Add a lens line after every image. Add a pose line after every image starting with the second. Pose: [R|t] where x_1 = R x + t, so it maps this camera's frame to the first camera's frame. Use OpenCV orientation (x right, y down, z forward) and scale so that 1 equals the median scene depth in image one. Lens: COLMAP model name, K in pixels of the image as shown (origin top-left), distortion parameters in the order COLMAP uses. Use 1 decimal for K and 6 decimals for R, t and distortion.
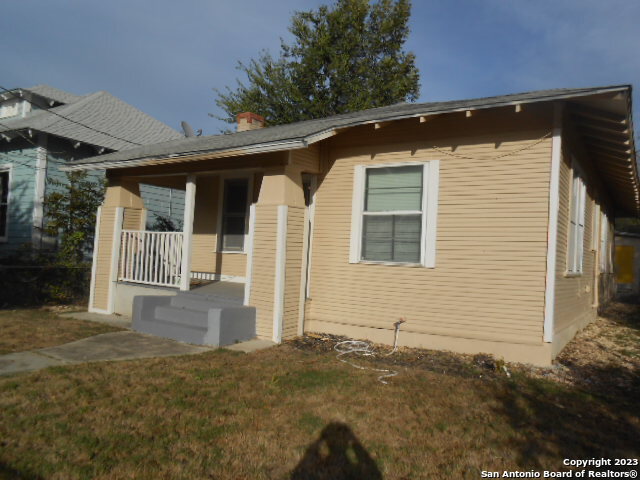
lens RADIAL K [[502.1, 0, 317.5], [0, 502.1, 249.1], [0, 0, 1]] dist [-0.038185, 0.058935]
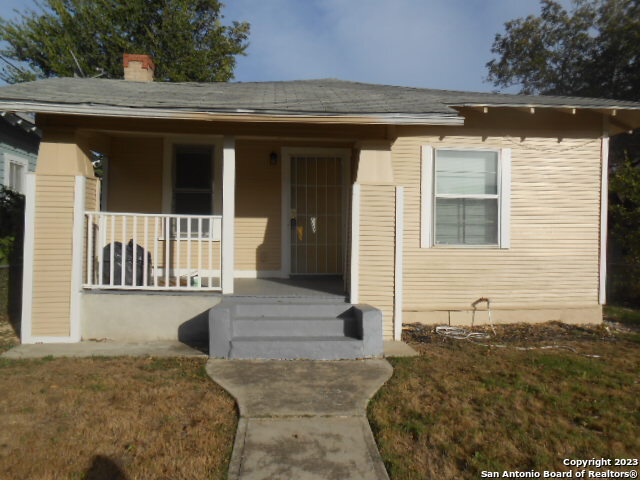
lens RADIAL K [[502.1, 0, 317.5], [0, 502.1, 249.1], [0, 0, 1]] dist [-0.038185, 0.058935]
pose [[0.787704, -0.048187, 0.614167, -0.701230], [0.016077, 0.998205, 0.057700, -0.028318], [-0.615845, -0.035577, 0.787064, 0.373394]]
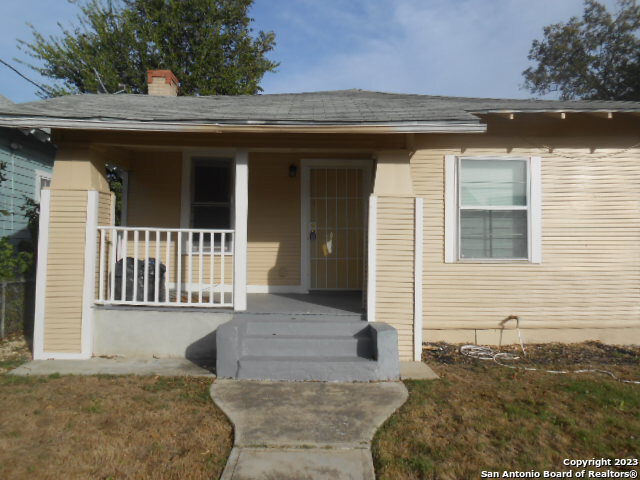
lens RADIAL K [[502.1, 0, 317.5], [0, 502.1, 249.1], [0, 0, 1]] dist [-0.038185, 0.058935]
pose [[0.830848, -0.035130, 0.555390, -0.650647], [0.020101, 0.999249, 0.033135, -0.031364], [-0.556137, -0.016366, 0.830930, 0.379675]]
